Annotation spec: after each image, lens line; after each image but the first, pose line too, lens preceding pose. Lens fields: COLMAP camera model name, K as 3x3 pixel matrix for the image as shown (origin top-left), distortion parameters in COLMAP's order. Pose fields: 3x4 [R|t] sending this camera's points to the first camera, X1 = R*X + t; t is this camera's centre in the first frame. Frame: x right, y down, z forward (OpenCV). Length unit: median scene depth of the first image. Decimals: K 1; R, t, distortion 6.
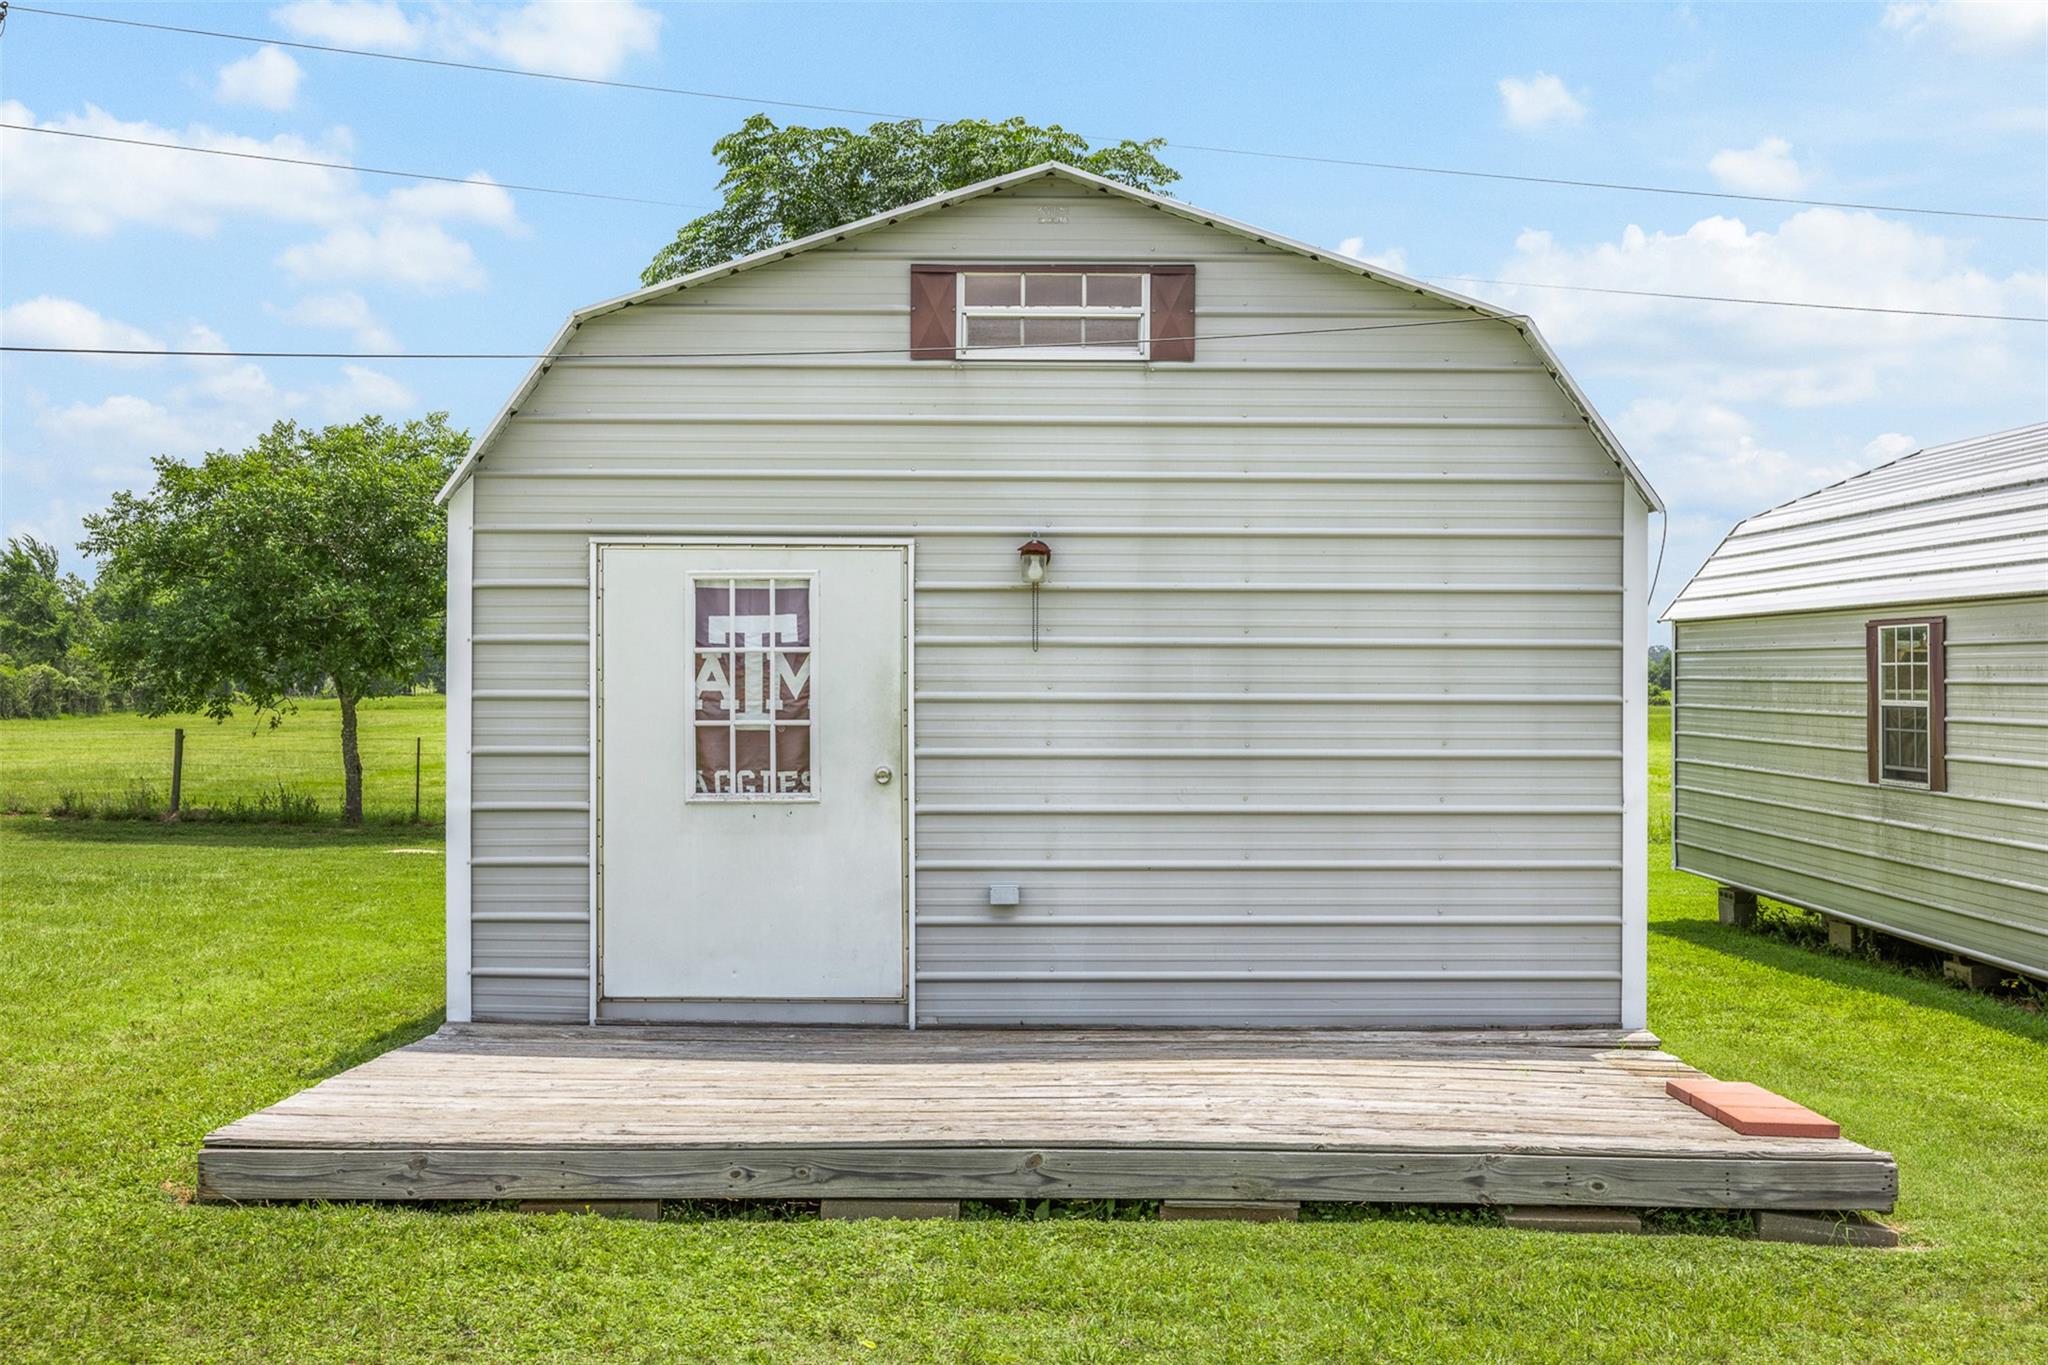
lens RADIAL K [[2255.2, 0, 1021.0], [0, 2255.2, 678.9], [0, 0, 1]] dist [0.001224, 0.000000]
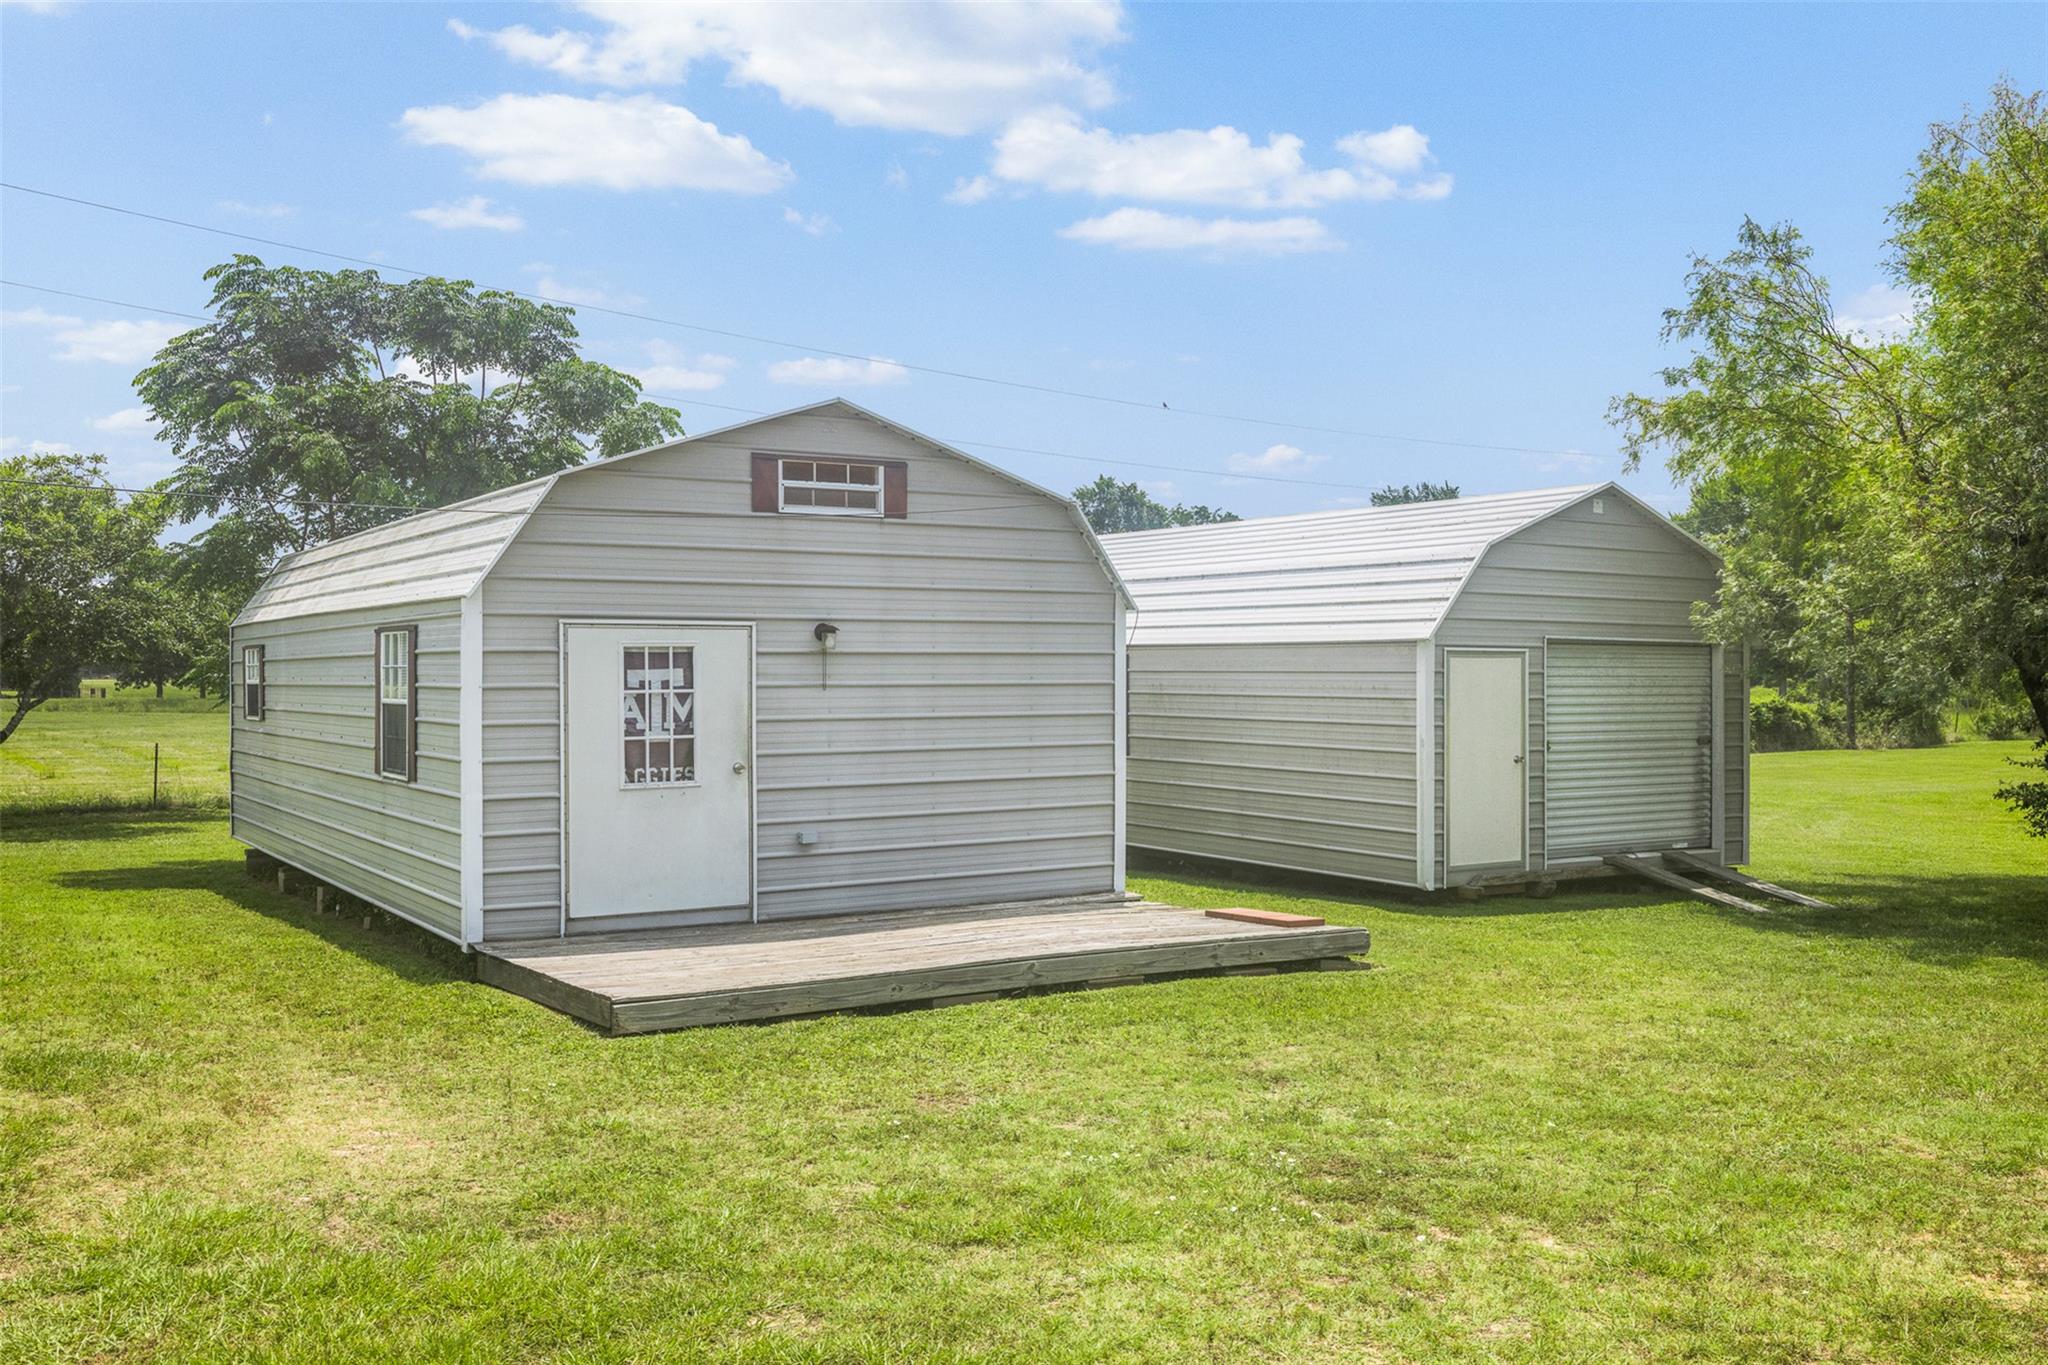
lens RADIAL K [[1831.9, 0, 1023.4], [0, 1831.9, 676.9], [0, 0, 1]] dist [0.009509, 0.003712]
pose [[0.849943, -0.009065, 0.526797, -0.578030], [0.005838, 0.999953, 0.007787, -0.031475], [-0.526842, -0.003543, 0.849956, -0.224664]]
